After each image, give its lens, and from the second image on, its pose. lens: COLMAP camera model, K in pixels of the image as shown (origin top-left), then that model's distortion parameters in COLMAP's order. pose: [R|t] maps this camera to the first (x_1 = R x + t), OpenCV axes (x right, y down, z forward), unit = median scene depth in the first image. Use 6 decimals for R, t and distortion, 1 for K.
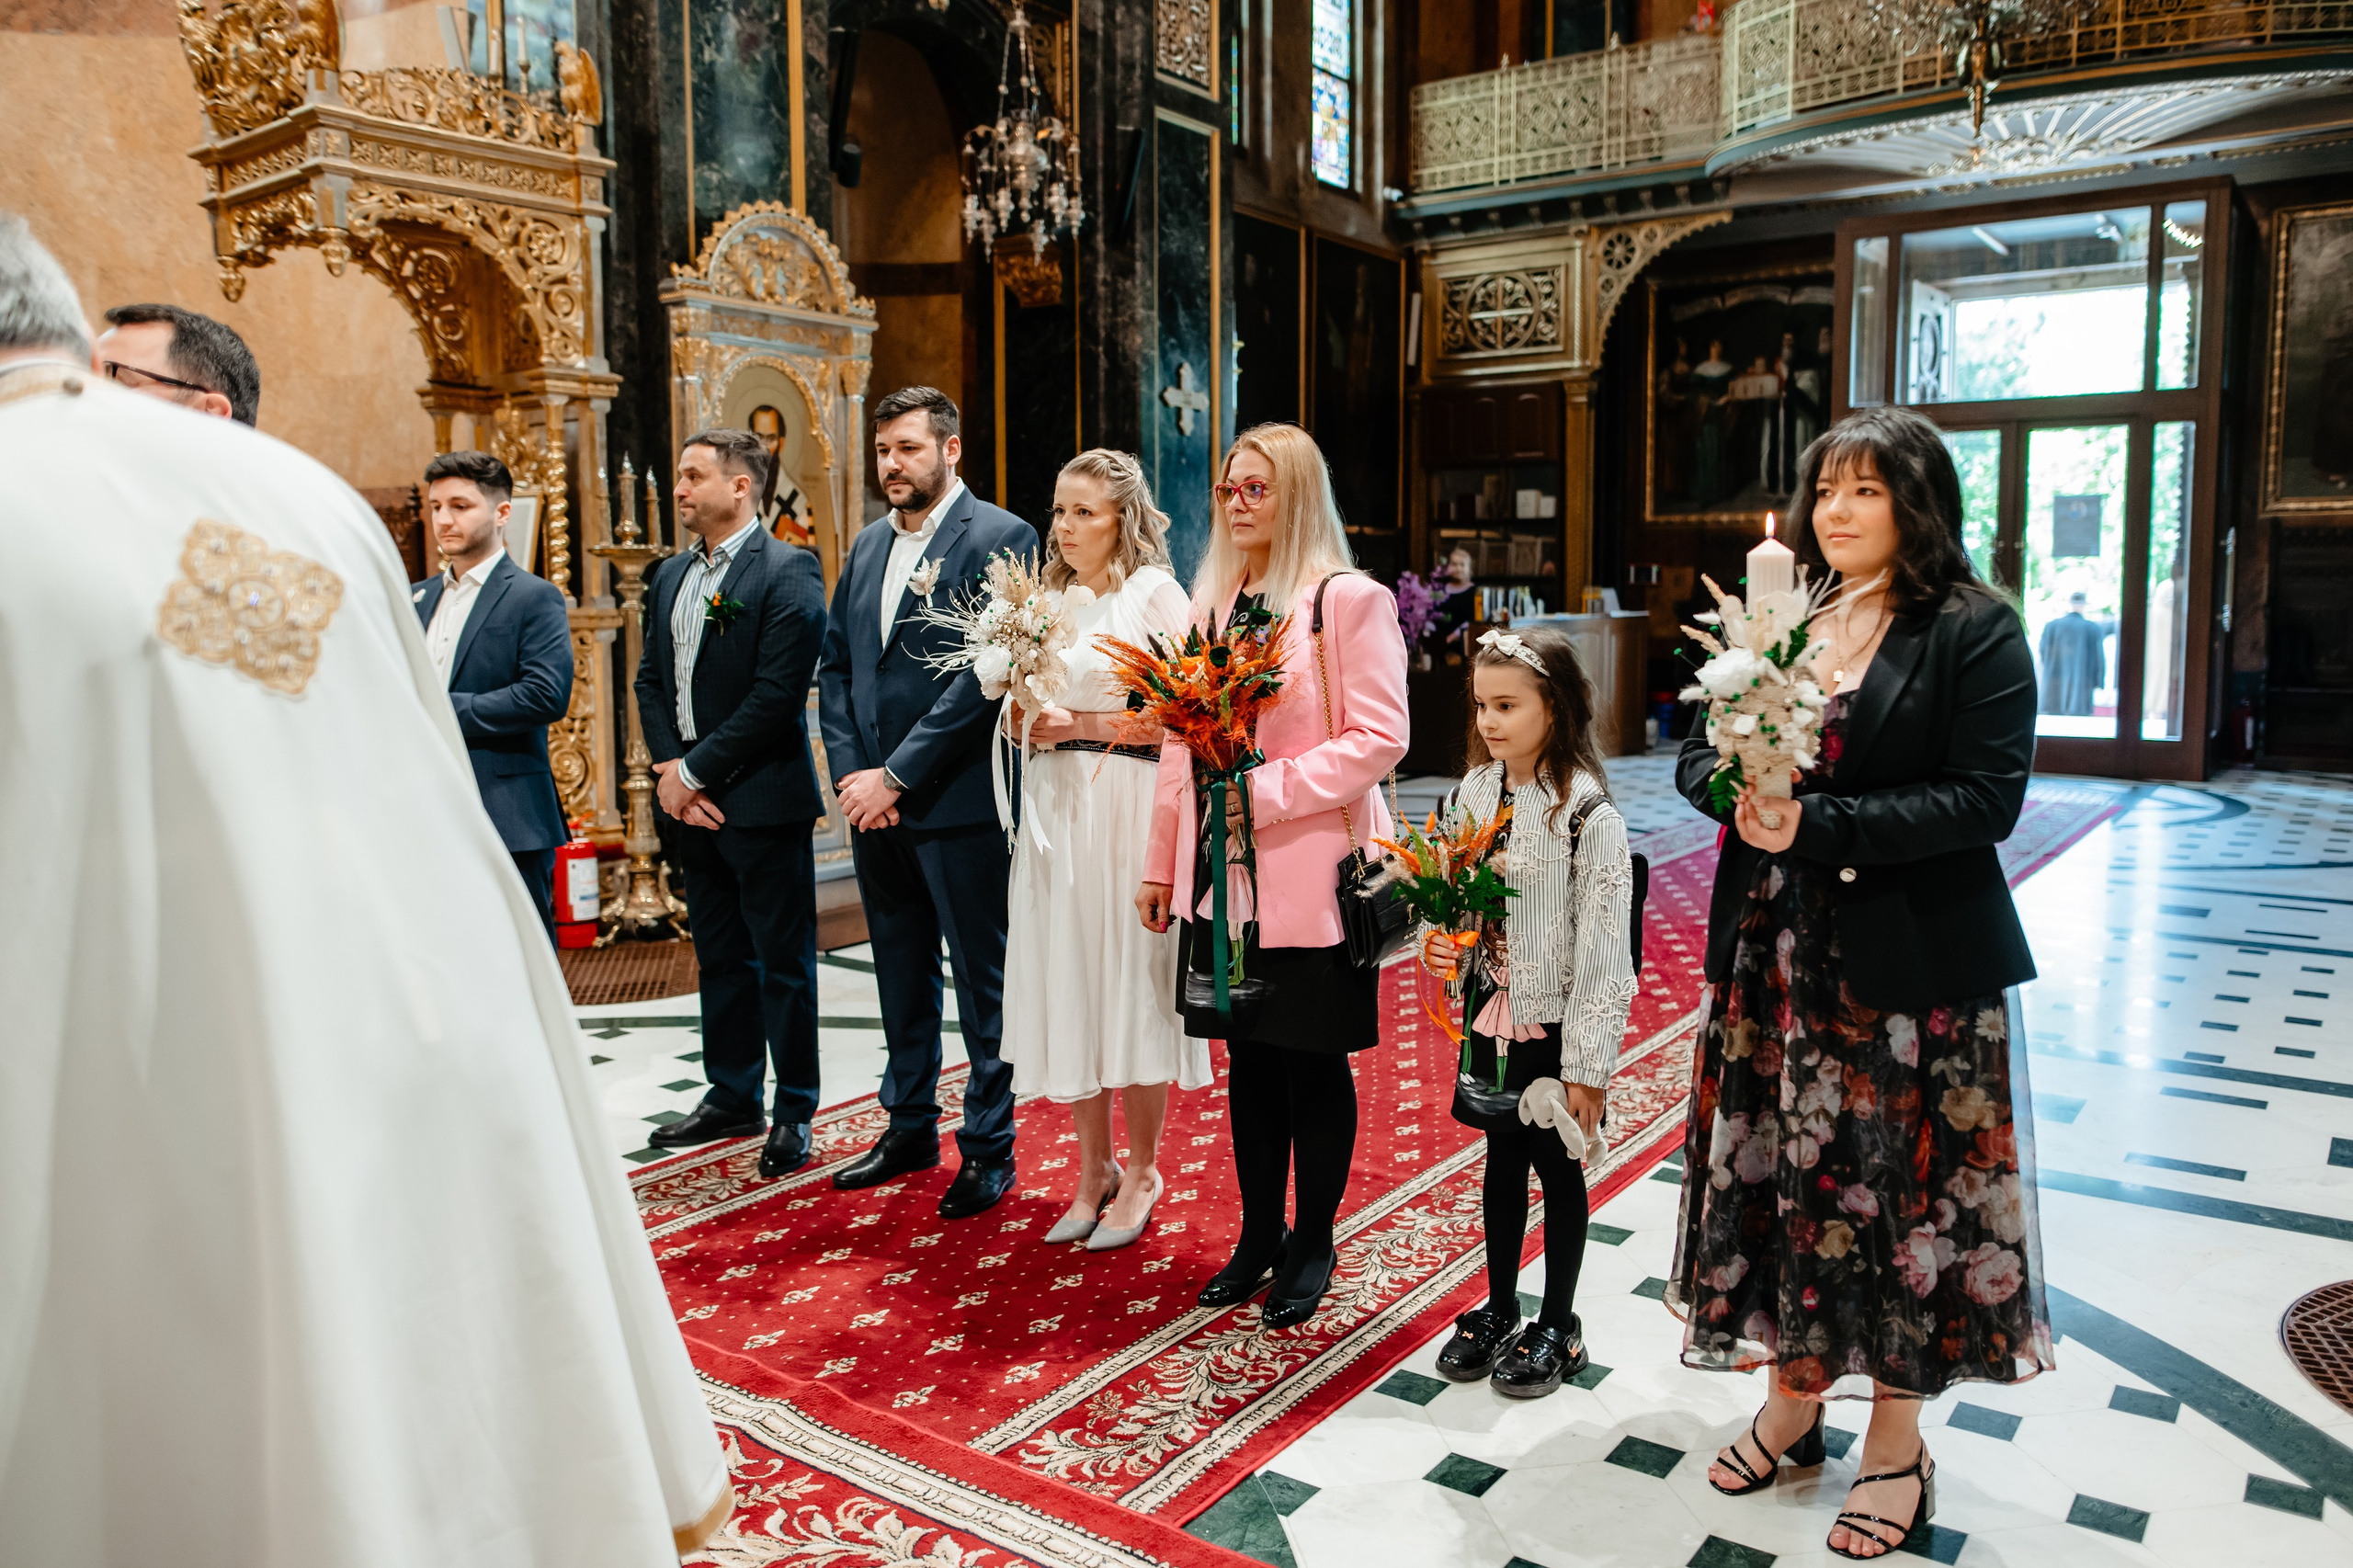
lens RADIAL K [[1684.6, 0, 1207.8], [0, 1684.6, 753.3], [0, 0, 1]] dist [-0.058625, 0.054253]
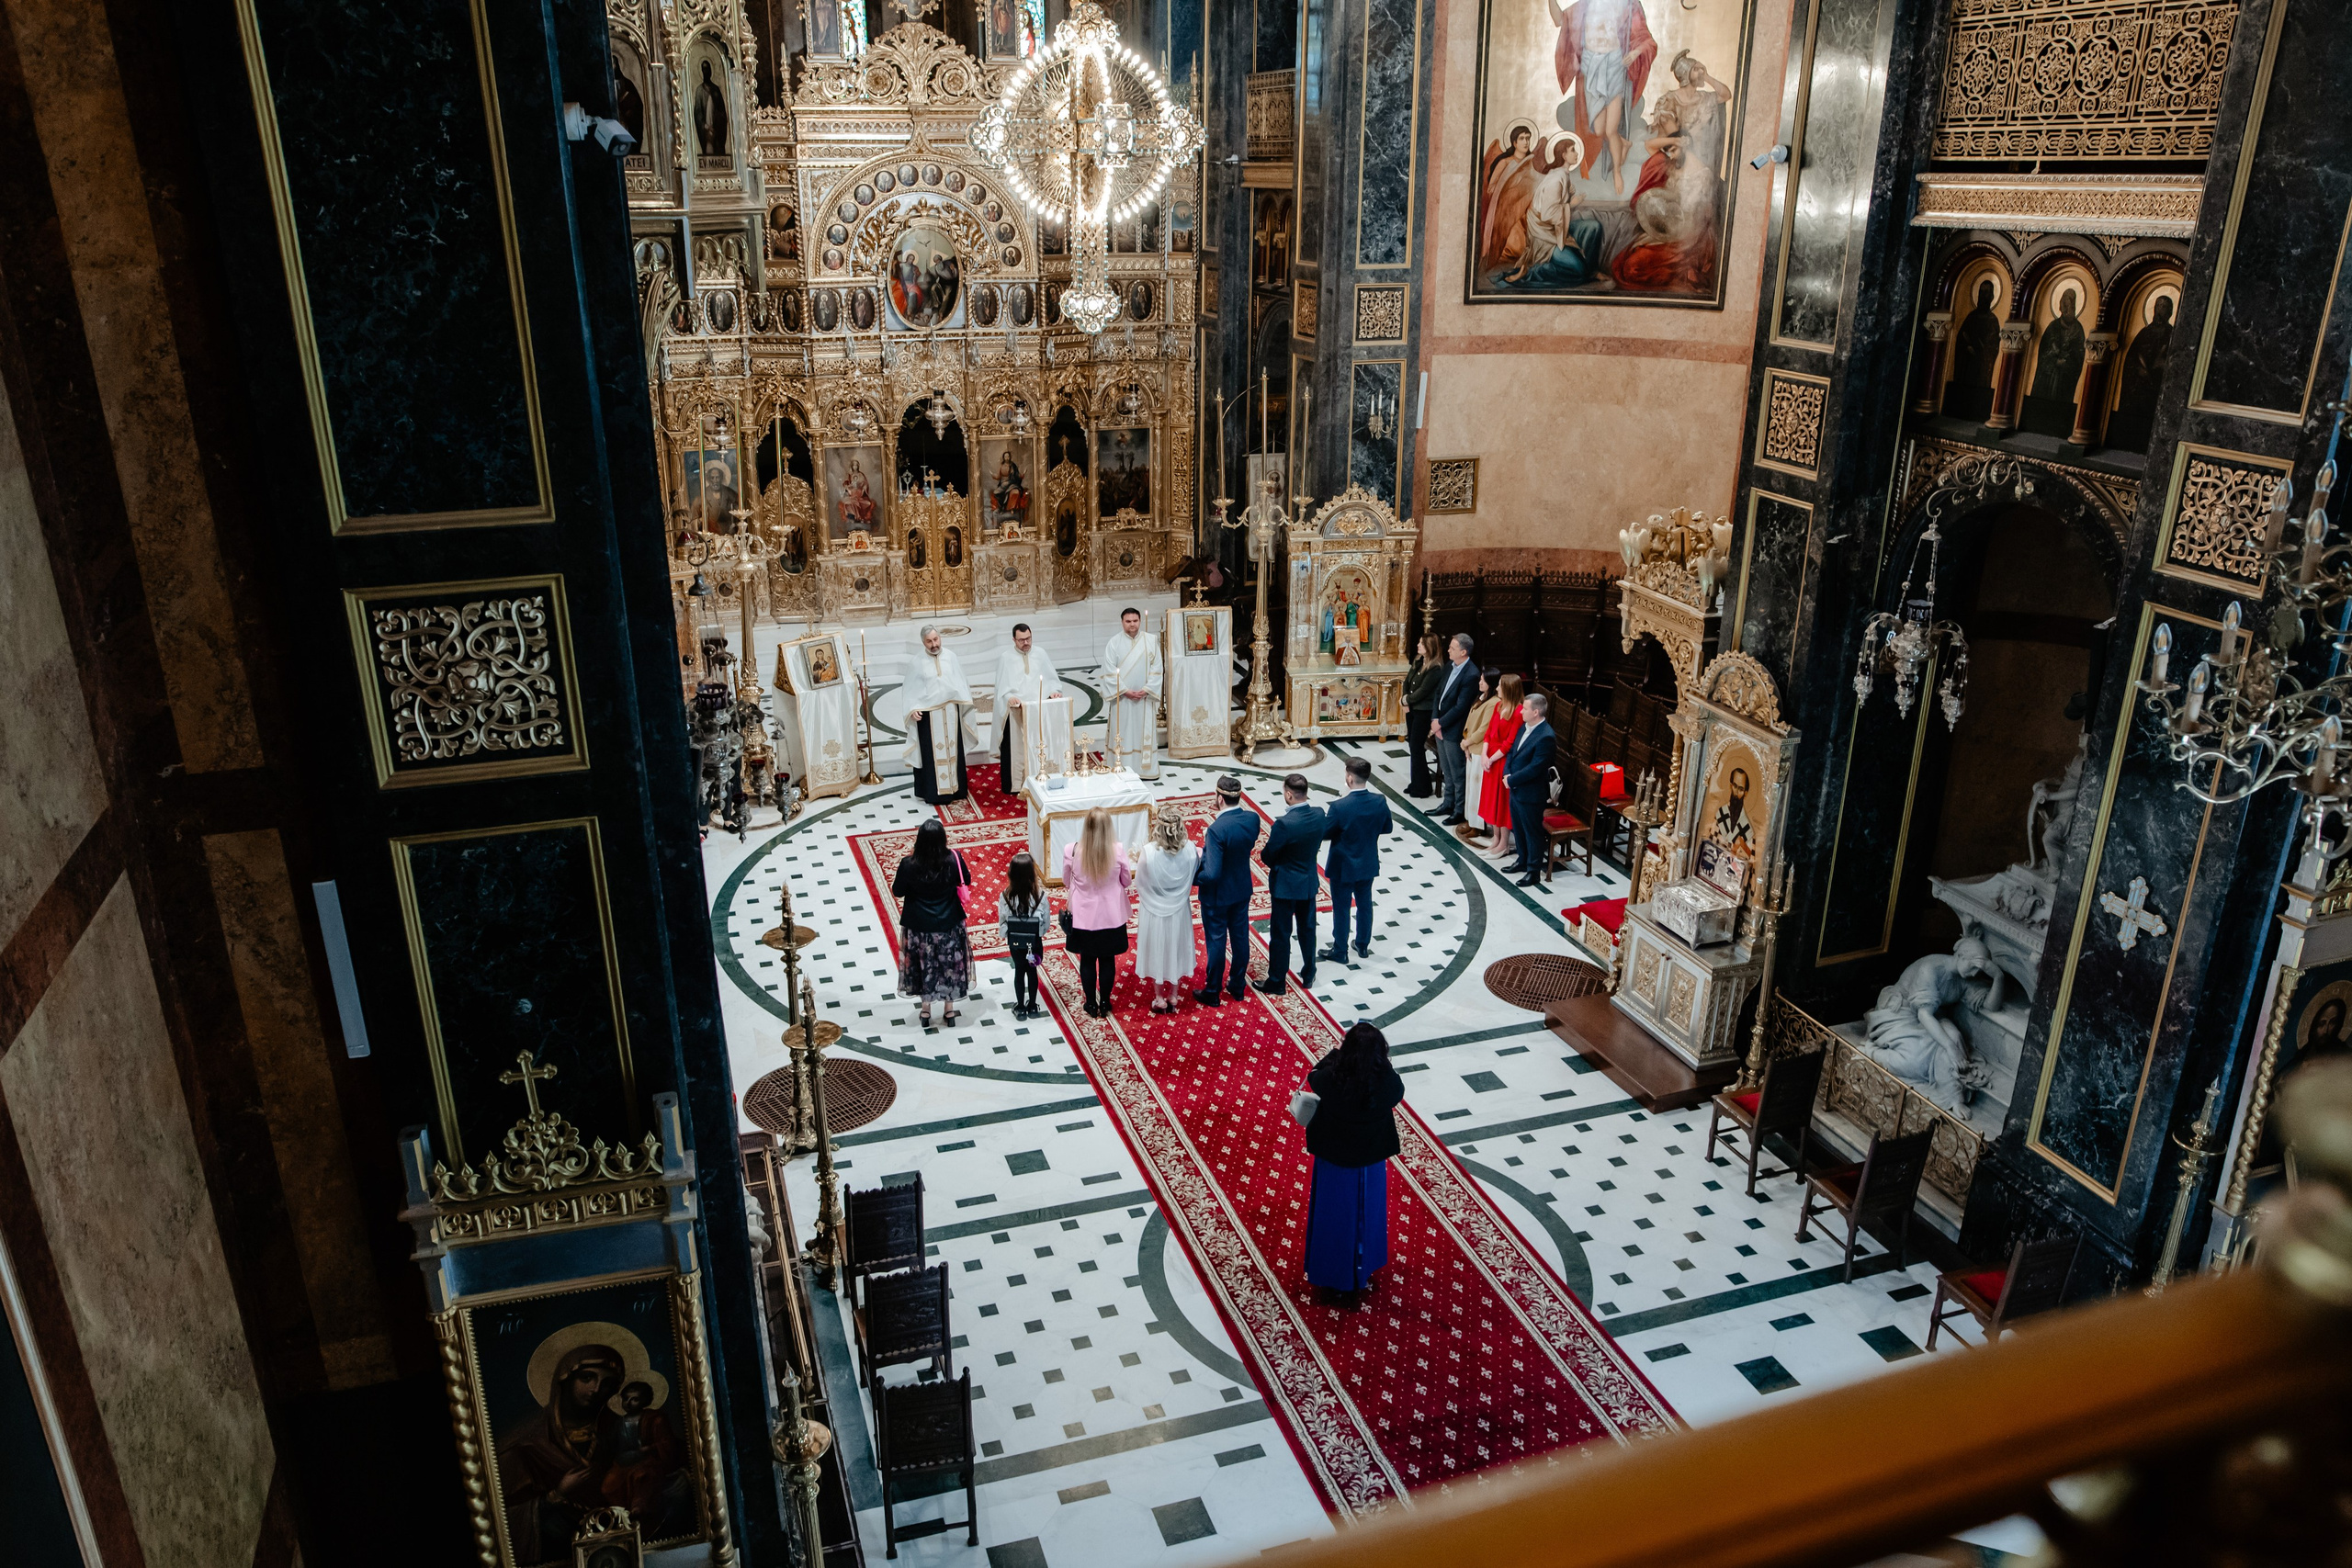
lens RADIAL K [[1667.5, 0, 1166.0], [0, 1667.5, 796.0], [0, 0, 1]] dist [-0.063414, 0.068148]
pose [[-0.594609, 0.288565, -0.750447, 0.764600], [-0.080698, 0.907242, 0.412796, -0.482534], [0.799955, 0.306012, -0.516168, 0.843184]]
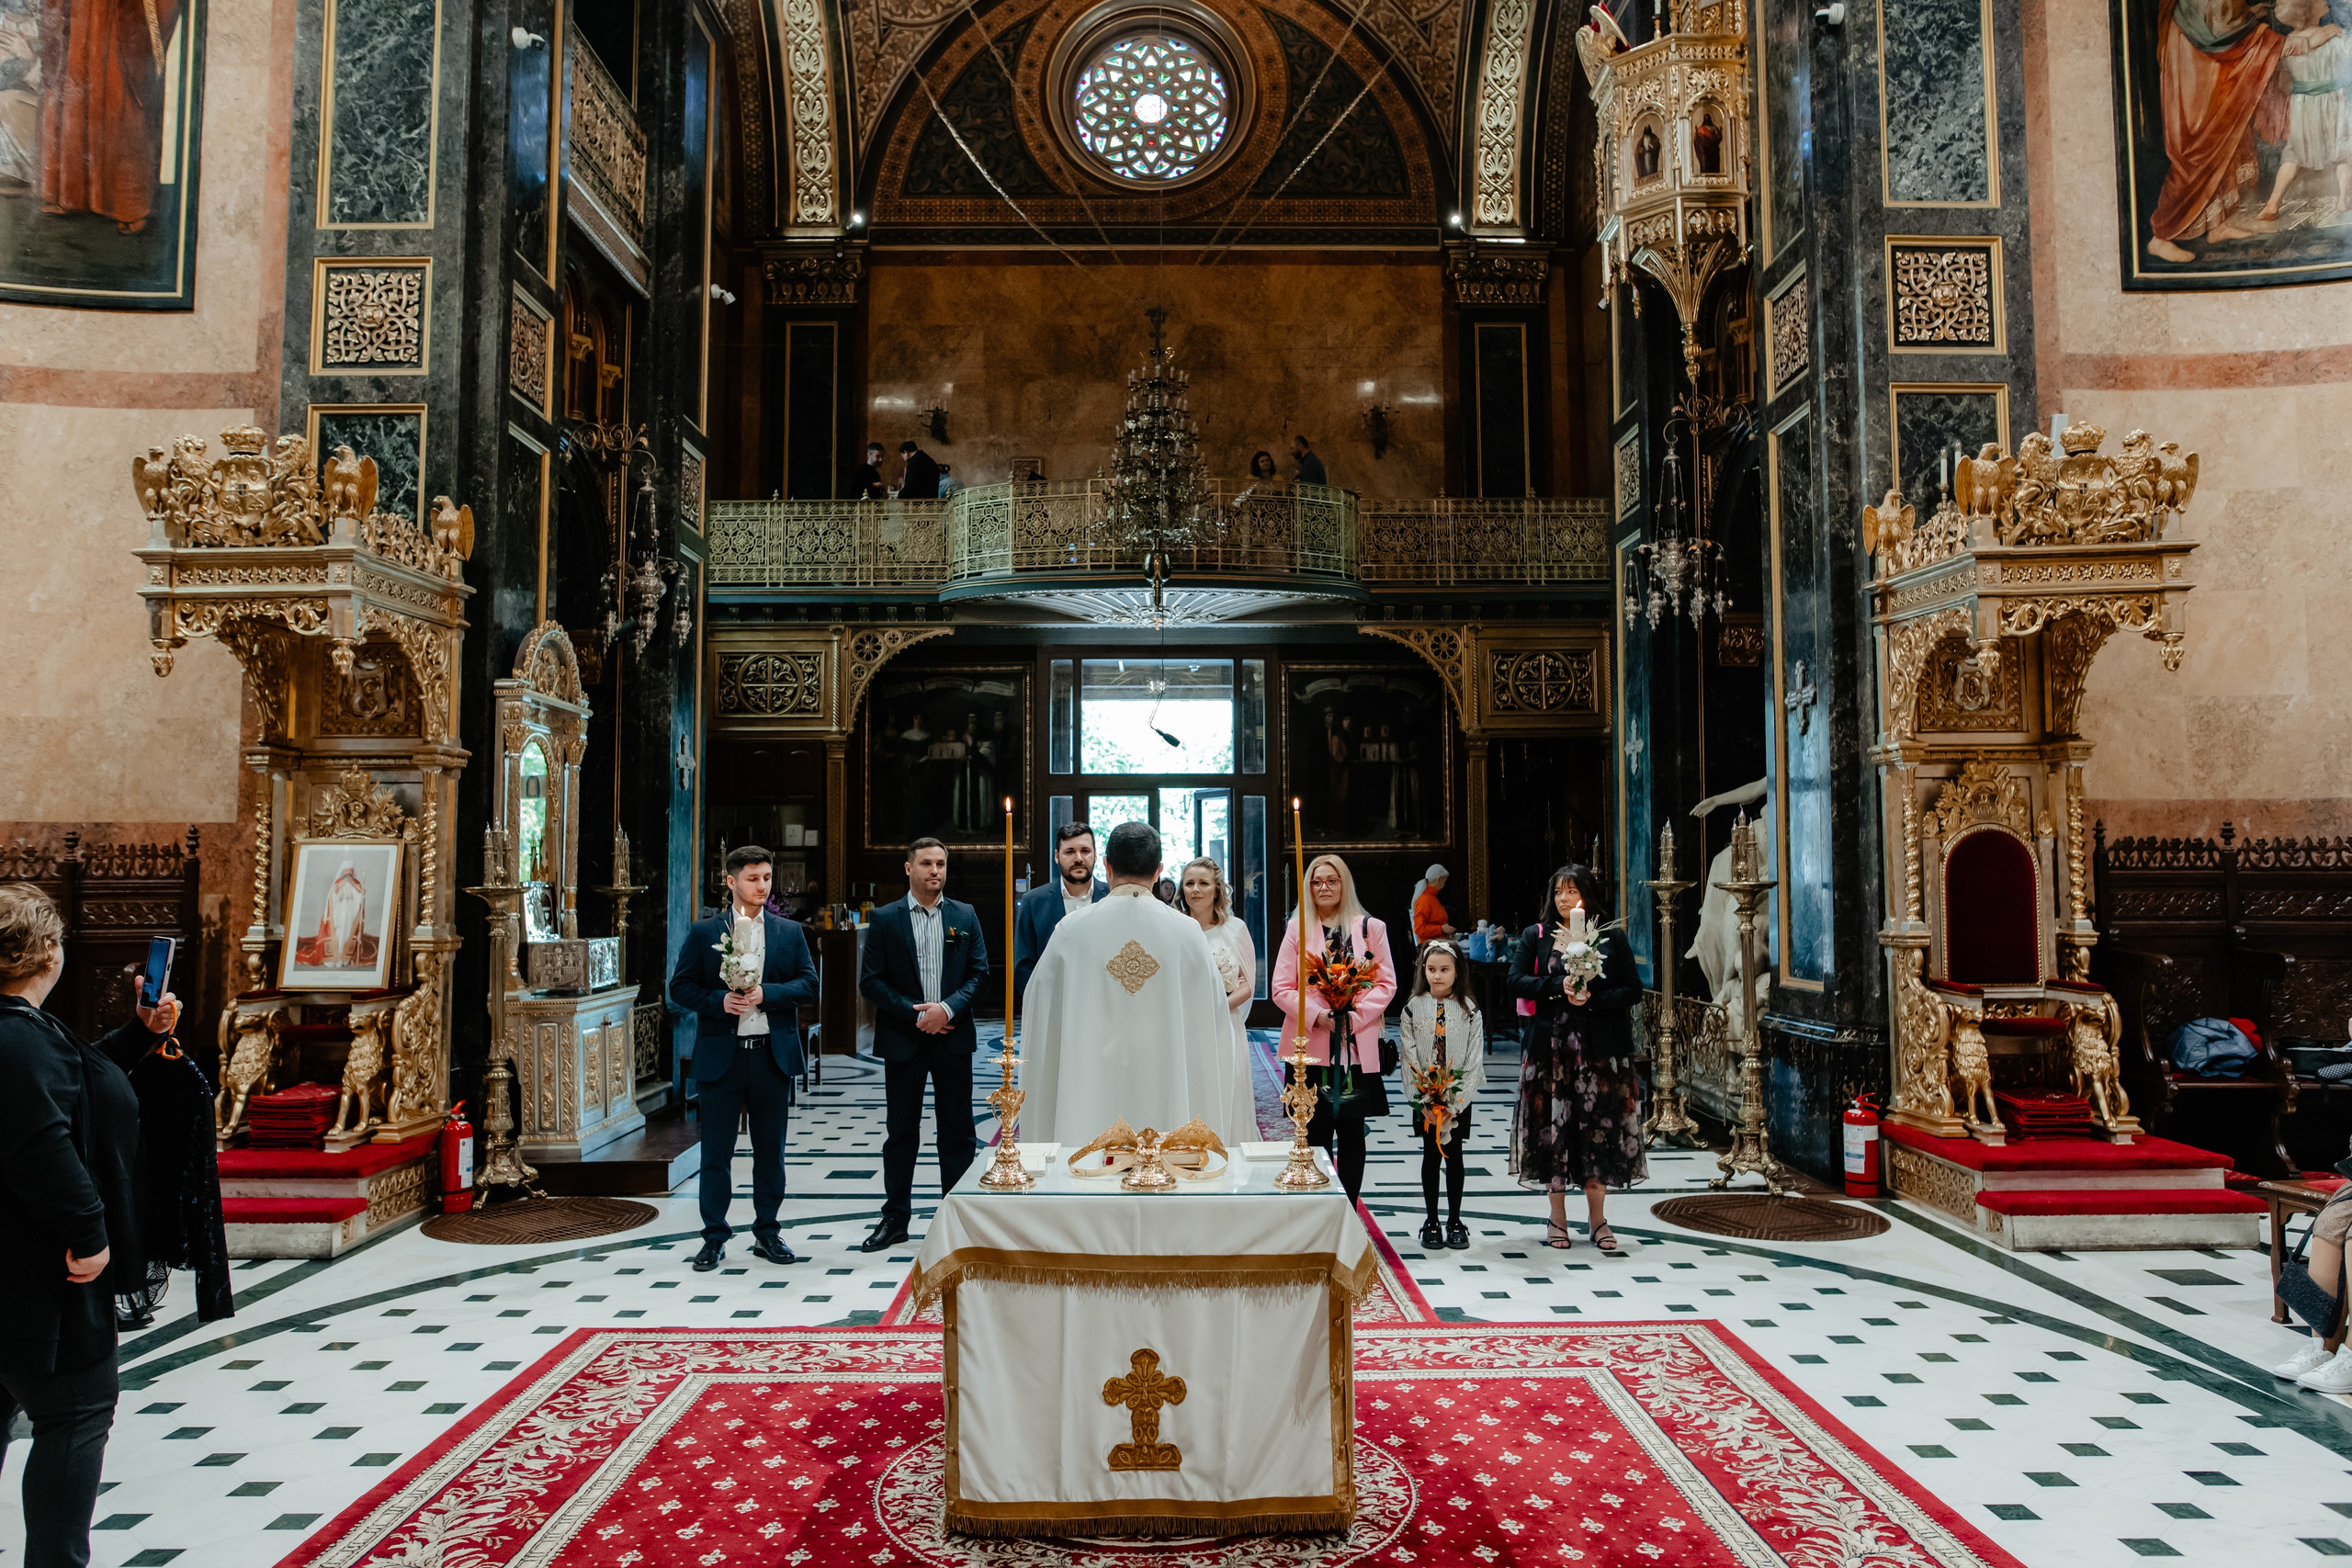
lens RADIAL K [[1584.0, 0, 1176.0], [0, 1584.0, 784.0], [0, 0, 1]] dist [-0.043015, 0.003513]
pose [[0.808306, 0.035786, 0.587674, -0.348868], [0.060892, 0.987717, -0.143899, 0.001900], [-0.585605, 0.152099, 0.796199, -0.148472]]
